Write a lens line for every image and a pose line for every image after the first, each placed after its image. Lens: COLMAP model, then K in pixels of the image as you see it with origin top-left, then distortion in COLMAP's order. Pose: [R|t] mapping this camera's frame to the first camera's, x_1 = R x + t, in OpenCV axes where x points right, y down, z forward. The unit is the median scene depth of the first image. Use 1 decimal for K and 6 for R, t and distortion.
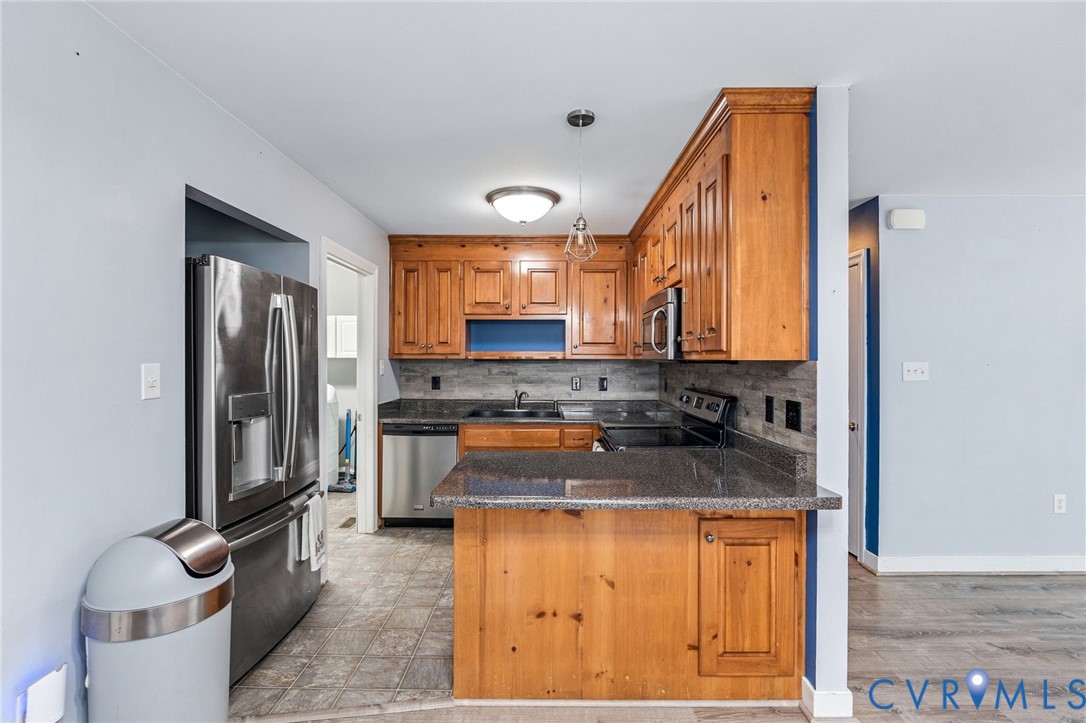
lens RADIAL K [[500.4, 0, 541.4], [0, 500.4, 357.8], [0, 0, 1]] dist [-0.010928, 0.000724]
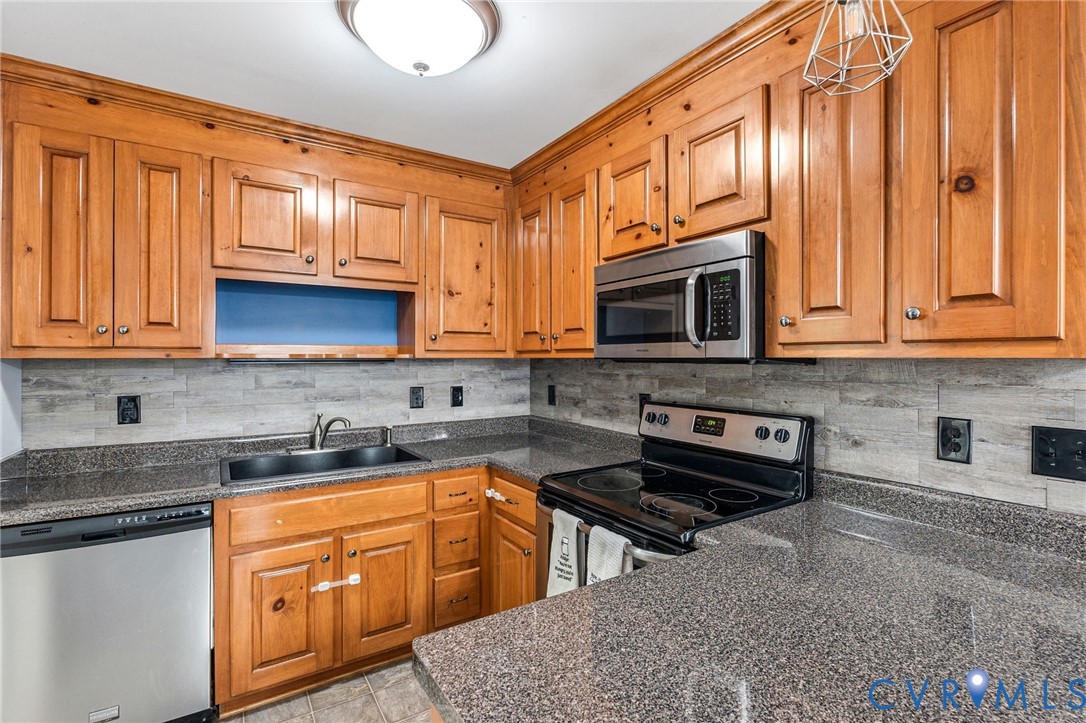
lens RADIAL K [[500.4, 0, 541.4], [0, 500.4, 357.8], [0, 0, 1]] dist [-0.010928, 0.000724]
pose [[0.834326, -0.003025, 0.551262, -0.153872], [0.002216, 0.999995, 0.002135, 0.001021], [-0.551266, -0.000559, 0.834329, 0.418214]]
